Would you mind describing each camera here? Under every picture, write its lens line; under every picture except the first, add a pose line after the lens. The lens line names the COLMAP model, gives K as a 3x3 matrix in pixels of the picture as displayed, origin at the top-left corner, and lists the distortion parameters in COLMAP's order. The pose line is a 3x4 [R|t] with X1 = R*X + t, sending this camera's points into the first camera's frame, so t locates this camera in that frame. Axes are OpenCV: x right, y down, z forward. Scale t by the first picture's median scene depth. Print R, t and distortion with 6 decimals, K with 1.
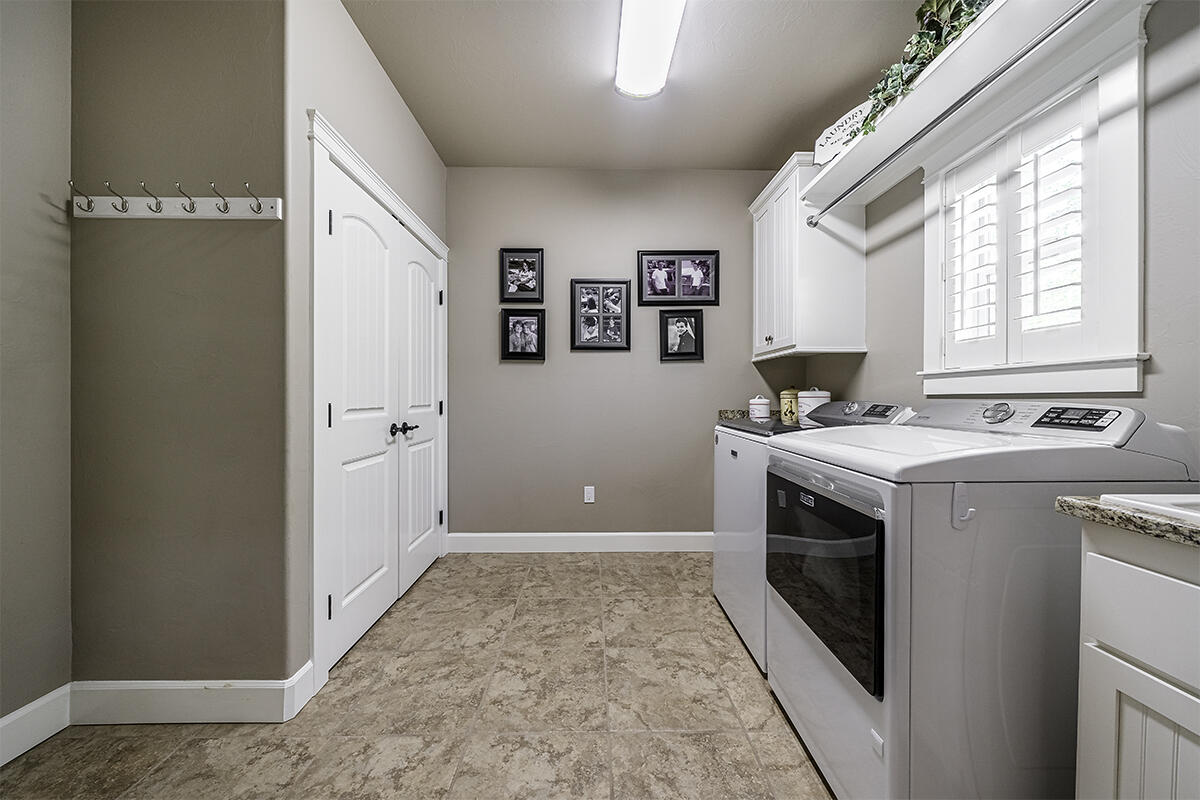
lens RADIAL K [[417.3, 0, 597.9], [0, 417.3, 398.7], [0, 0, 1]] dist [-0.004274, -0.000505]
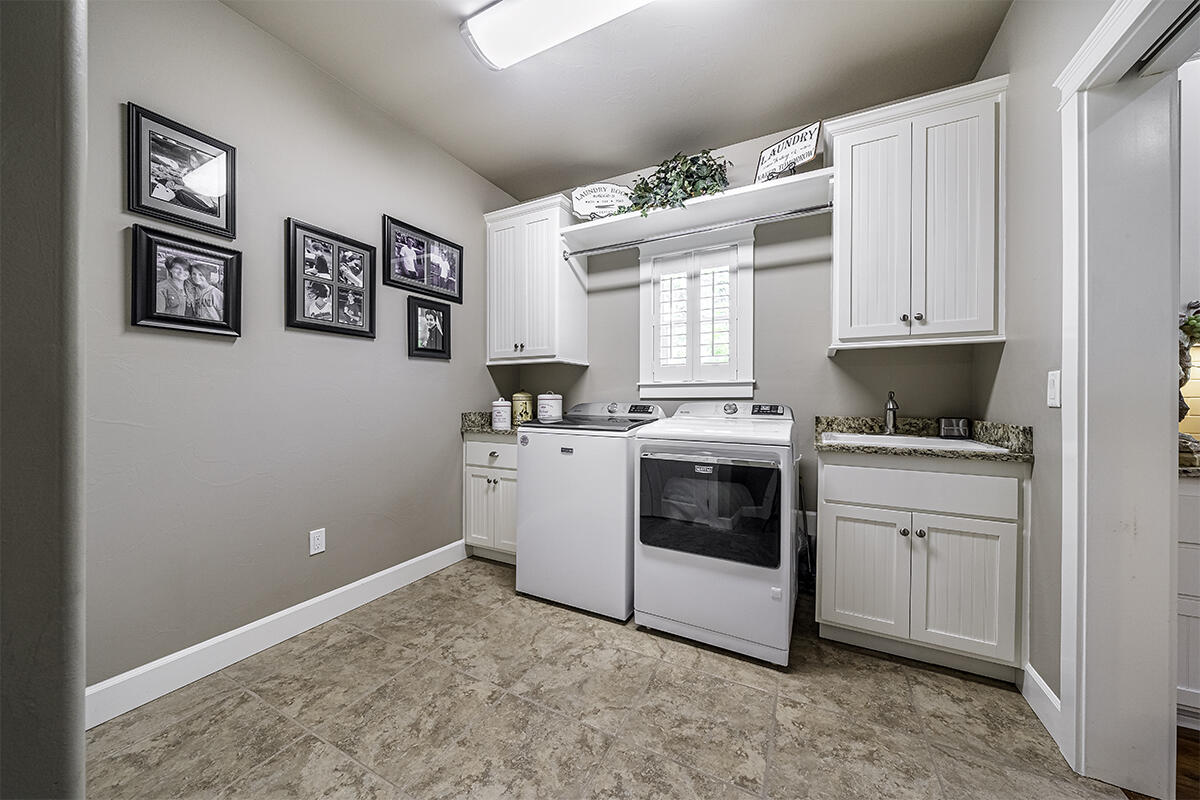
lens RADIAL K [[417.3, 0, 600.7], [0, 417.3, 400.6], [0, 0, 1]] dist [-0.004274, -0.000505]
pose [[0.464823, -0.003466, 0.885397, -0.458841], [0.002345, 0.999994, 0.002683, -0.003123], [-0.885400, 0.000829, 0.464829, 0.300012]]
